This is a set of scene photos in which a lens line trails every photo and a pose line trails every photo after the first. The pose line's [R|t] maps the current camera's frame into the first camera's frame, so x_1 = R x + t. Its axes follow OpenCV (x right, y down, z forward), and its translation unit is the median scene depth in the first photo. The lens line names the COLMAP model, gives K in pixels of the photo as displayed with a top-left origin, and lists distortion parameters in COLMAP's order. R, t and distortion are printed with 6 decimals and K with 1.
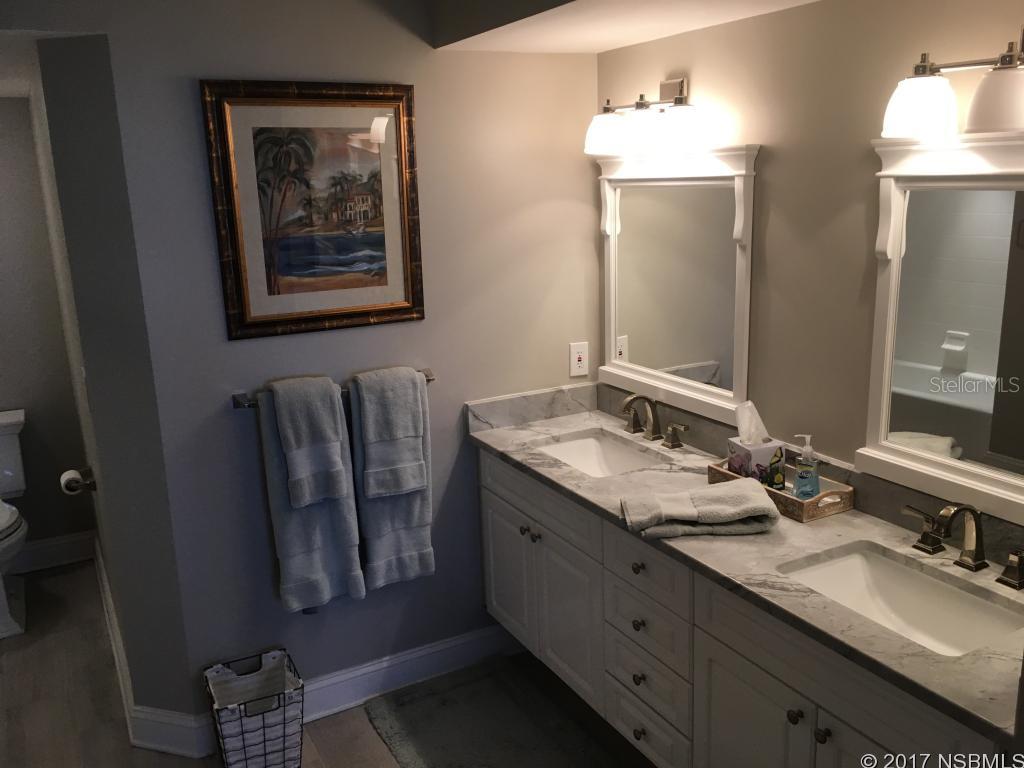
lens RADIAL K [[882.6, 0, 512.0], [0, 882.6, 384.0], [0, 0, 1]] dist [0.077177, -0.105454]
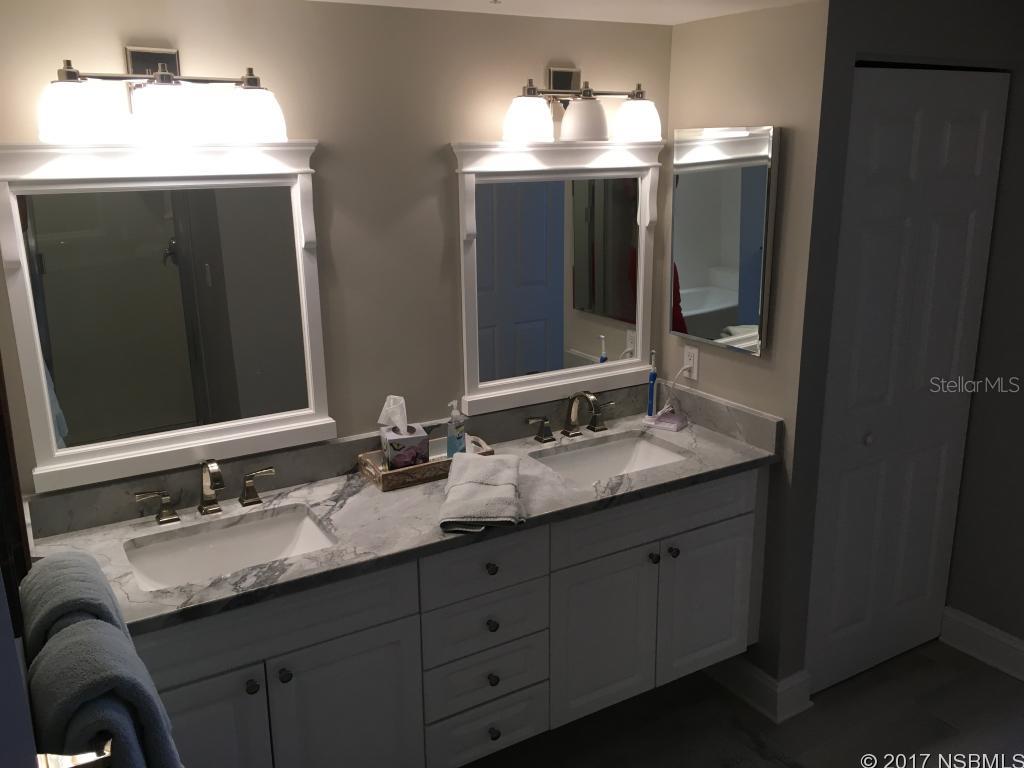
lens RADIAL K [[882.6, 0, 512.0], [0, 882.6, 384.0], [0, 0, 1]] dist [0.077177, -0.105454]
pose [[-0.048888, -0.229086, 0.972178, -0.694825], [0.245951, 0.940609, 0.234016, -0.190012], [-0.968049, 0.250548, 0.010360, 0.831151]]
